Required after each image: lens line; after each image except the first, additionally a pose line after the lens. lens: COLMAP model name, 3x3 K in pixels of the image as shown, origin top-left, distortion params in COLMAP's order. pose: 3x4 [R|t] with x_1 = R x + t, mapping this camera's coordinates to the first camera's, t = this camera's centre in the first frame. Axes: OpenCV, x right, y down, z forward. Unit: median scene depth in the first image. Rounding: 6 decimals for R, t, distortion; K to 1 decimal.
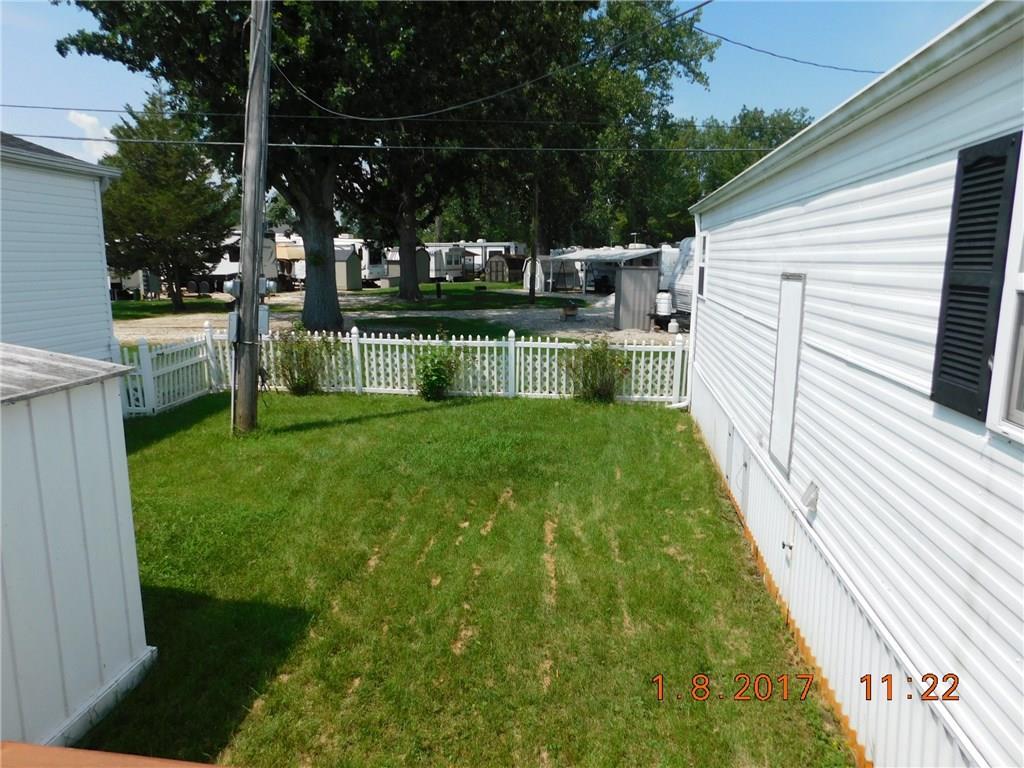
lens RADIAL K [[670.0, 0, 514.1], [0, 670.0, 381.3], [0, 0, 1]] dist [-0.069171, 0.046024]
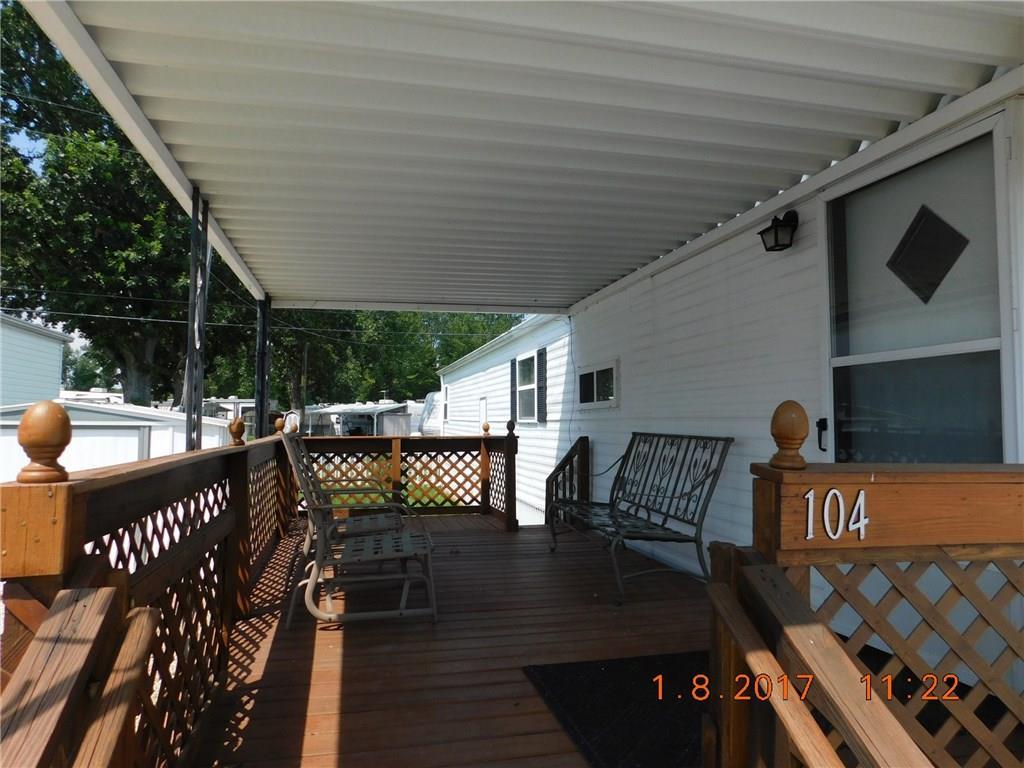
lens RADIAL K [[670.0, 0, 510.8], [0, 670.0, 384.4], [0, 0, 1]] dist [-0.069171, 0.046024]
pose [[0.928751, 0.017322, 0.370300, -0.050455], [0.068641, 0.973599, -0.217700, 0.040965], [-0.364295, 0.227607, 0.903042, -0.159327]]
